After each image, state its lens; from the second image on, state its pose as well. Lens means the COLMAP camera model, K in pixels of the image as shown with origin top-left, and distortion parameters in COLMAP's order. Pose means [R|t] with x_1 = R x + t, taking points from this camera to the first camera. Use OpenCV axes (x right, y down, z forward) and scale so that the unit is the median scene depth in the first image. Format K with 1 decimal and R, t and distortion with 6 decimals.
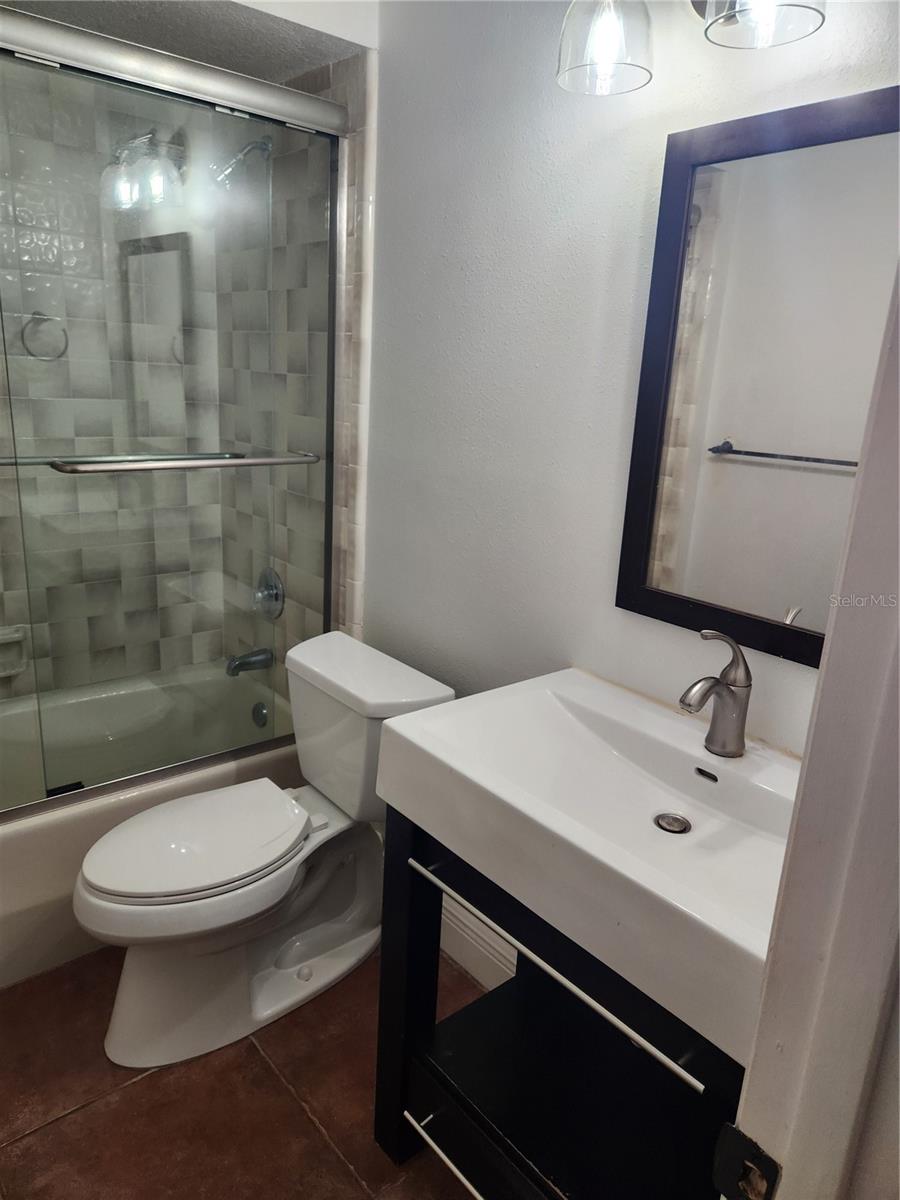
lens RADIAL K [[805.6, 0, 449.9], [0, 805.6, 589.2], [0, 0, 1]] dist [0.056165, -0.050219]
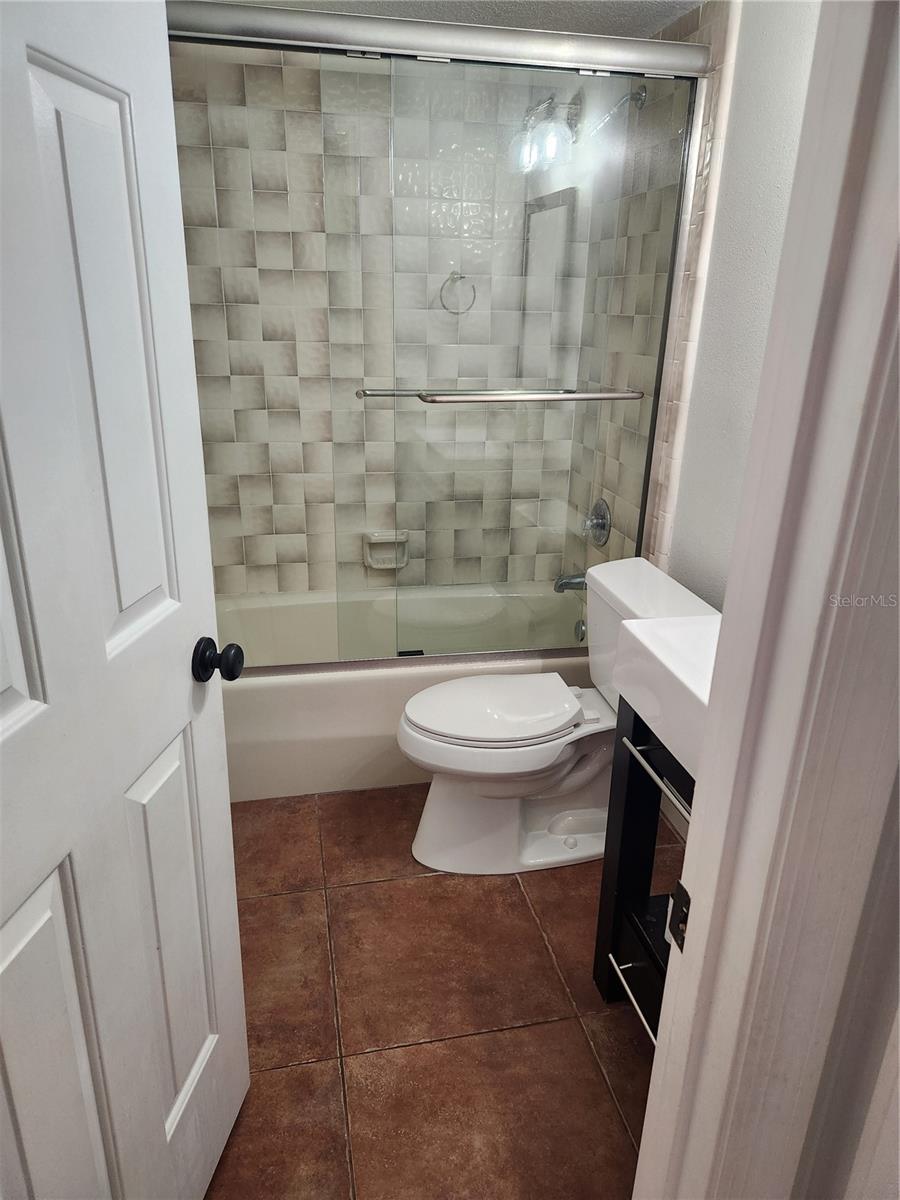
lens RADIAL K [[805.6, 0, 455.7], [0, 805.6, 603.3], [0, 0, 1]] dist [0.056165, -0.050219]
pose [[0.877457, 0.131553, -0.461262, 0.146777], [-0.098319, 0.990564, 0.095479, 0.032732], [0.469470, -0.038428, 0.882112, -0.076403]]
